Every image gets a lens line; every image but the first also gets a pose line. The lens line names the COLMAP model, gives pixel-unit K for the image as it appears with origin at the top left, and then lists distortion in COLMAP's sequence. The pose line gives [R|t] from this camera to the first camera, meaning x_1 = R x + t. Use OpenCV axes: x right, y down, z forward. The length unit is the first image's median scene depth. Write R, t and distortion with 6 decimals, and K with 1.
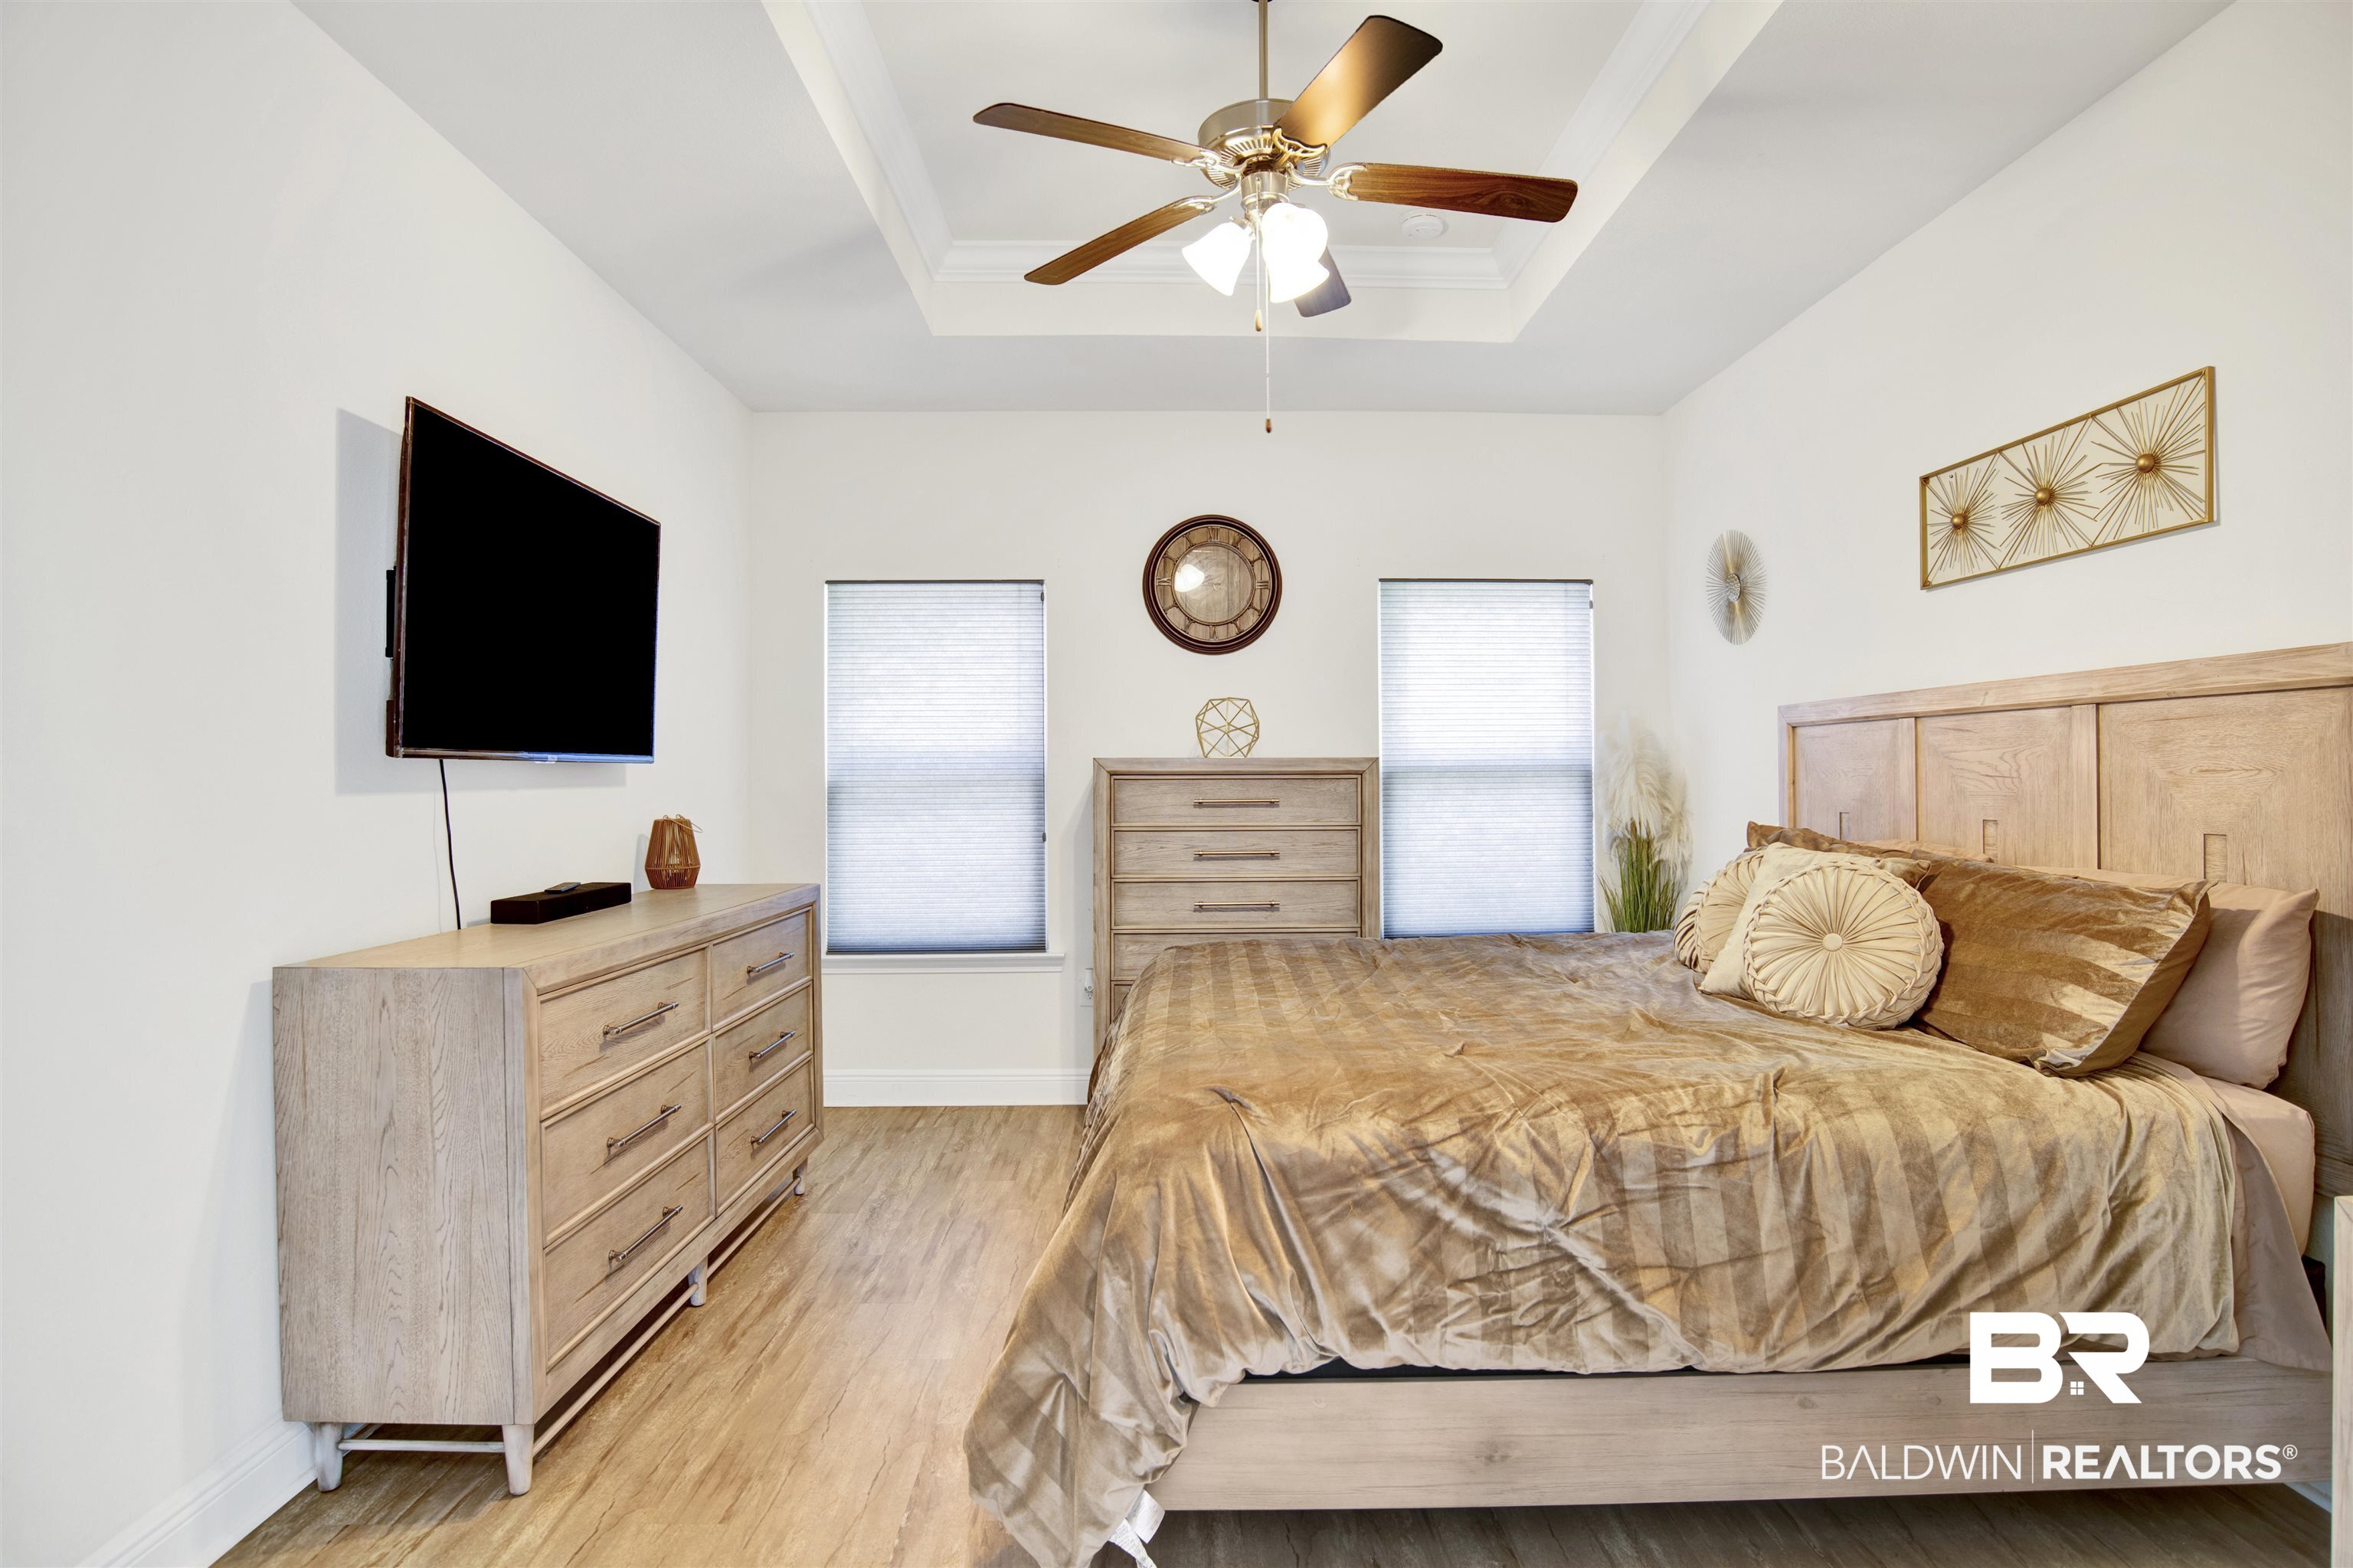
lens RADIAL K [[1221.8, 0, 1180.7], [0, 1221.8, 770.7], [0, 0, 1]] dist [-0.062107, 0.016881]
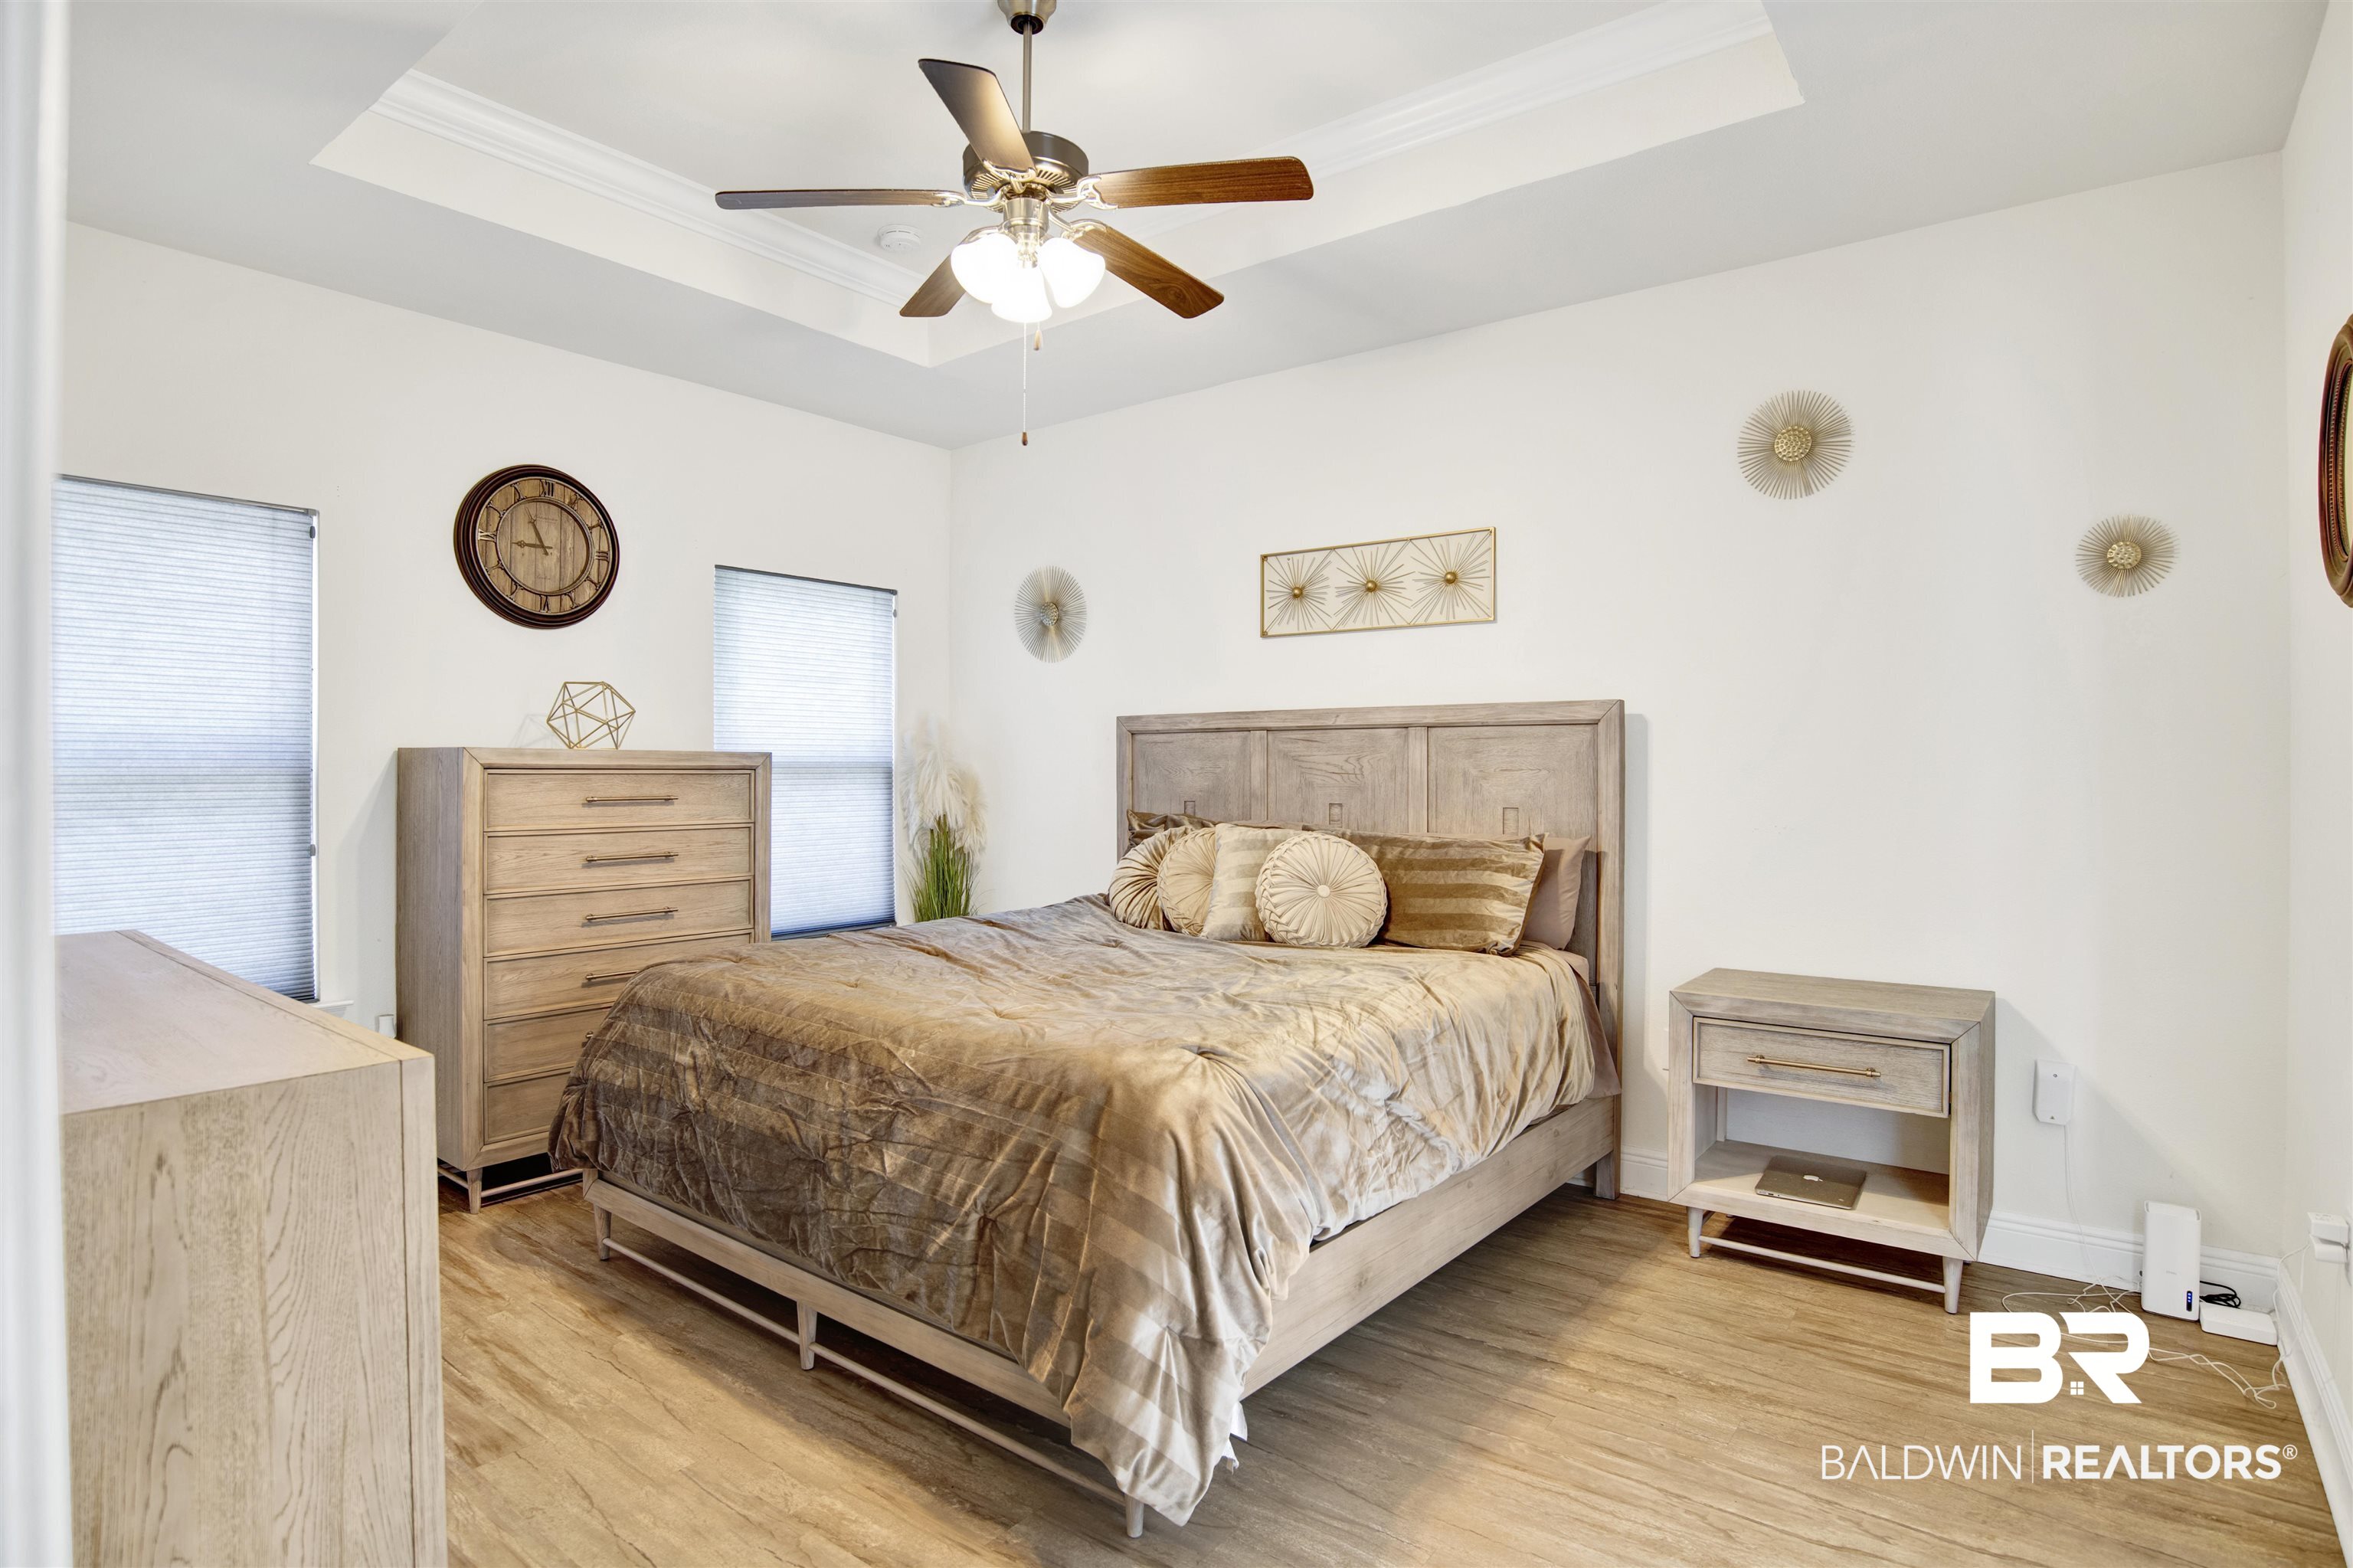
lens RADIAL K [[1221.8, 0, 1187.9], [0, 1221.8, 776.5], [0, 0, 1]] dist [-0.062107, 0.016881]
pose [[0.629076, 0.001908, 0.777341, -0.578451], [-0.006350, 0.999976, 0.002684, 0.005714], [-0.777318, -0.006625, 0.629073, 0.197830]]
